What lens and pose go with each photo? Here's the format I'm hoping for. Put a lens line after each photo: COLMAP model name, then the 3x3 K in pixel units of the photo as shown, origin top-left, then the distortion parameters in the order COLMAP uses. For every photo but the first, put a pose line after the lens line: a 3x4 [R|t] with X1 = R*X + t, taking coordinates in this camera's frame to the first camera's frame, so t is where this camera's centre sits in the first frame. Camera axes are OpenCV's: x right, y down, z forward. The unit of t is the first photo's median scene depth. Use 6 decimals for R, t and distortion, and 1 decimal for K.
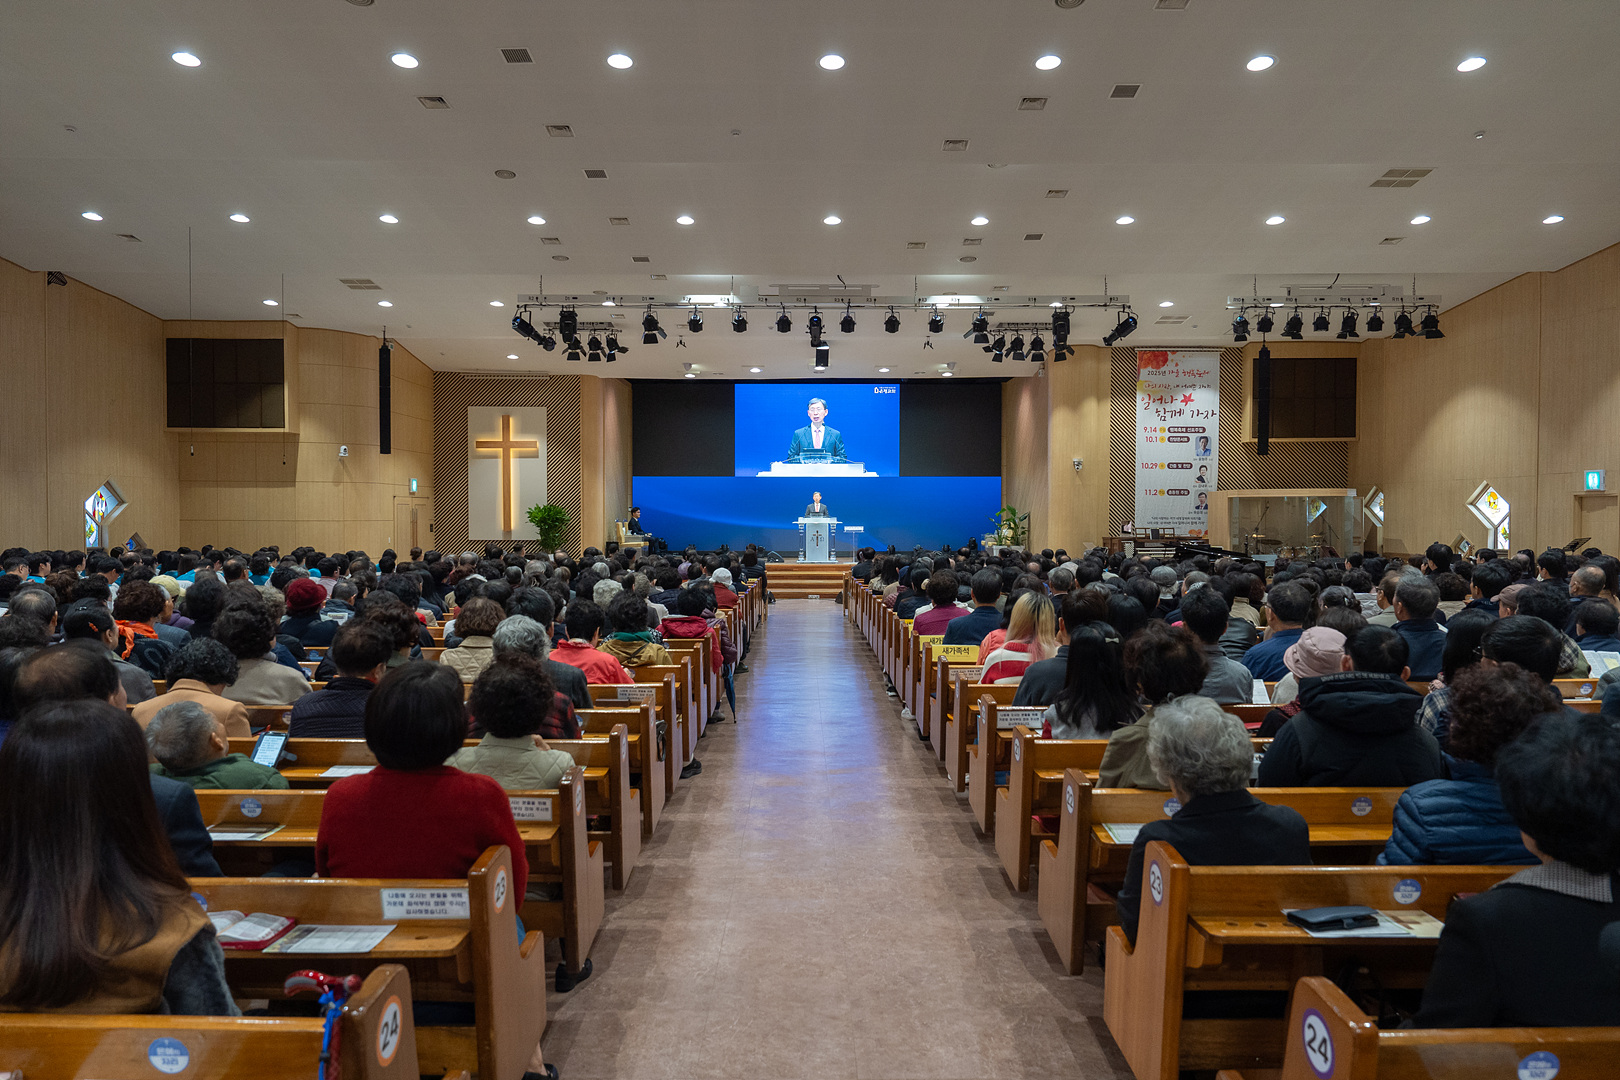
lens RADIAL K [[1115.1, 0, 810.0], [0, 1115.1, 540.0], [0, 0, 1]] dist [-0.000129, -0.000033]
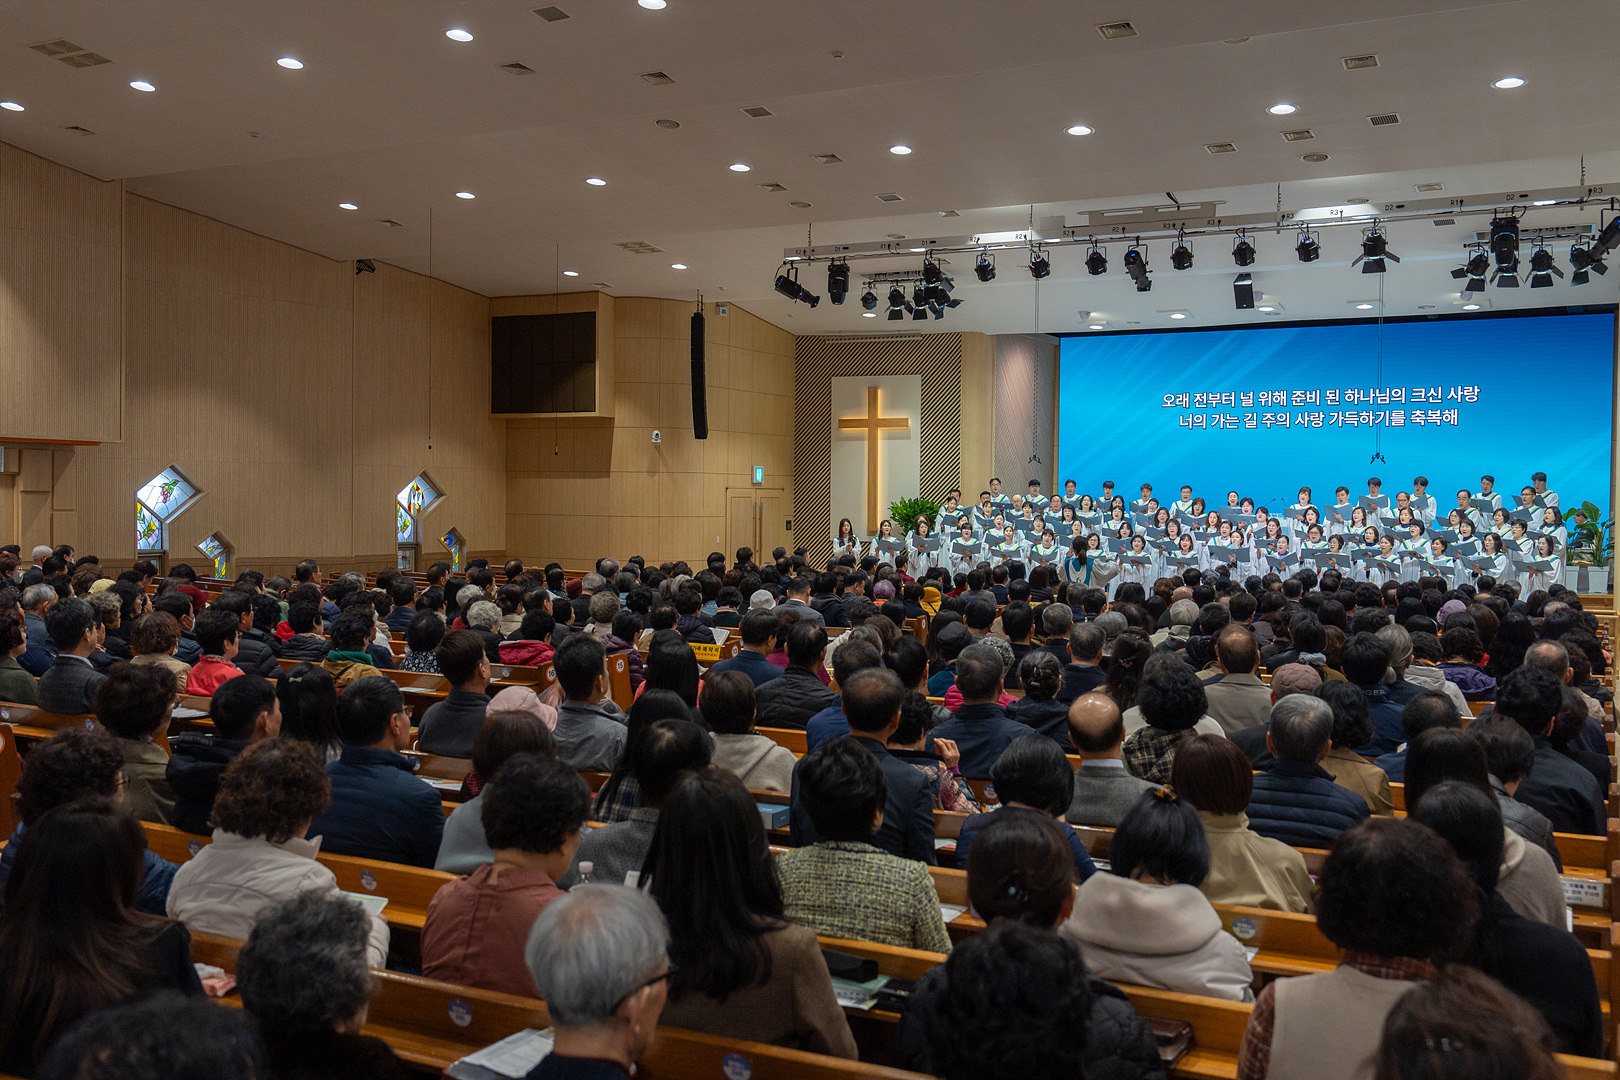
lens RADIAL K [[1537.5, 0, 810.4], [0, 1537.5, 493.5], [0, 0, 1]] dist [0.004473, 0.011602]
pose [[0.881100, 0.006042, -0.472892, 0.296165], [-0.018889, 0.999570, -0.022423, -0.012934], [0.472554, 0.028689, 0.880835, 0.007169]]
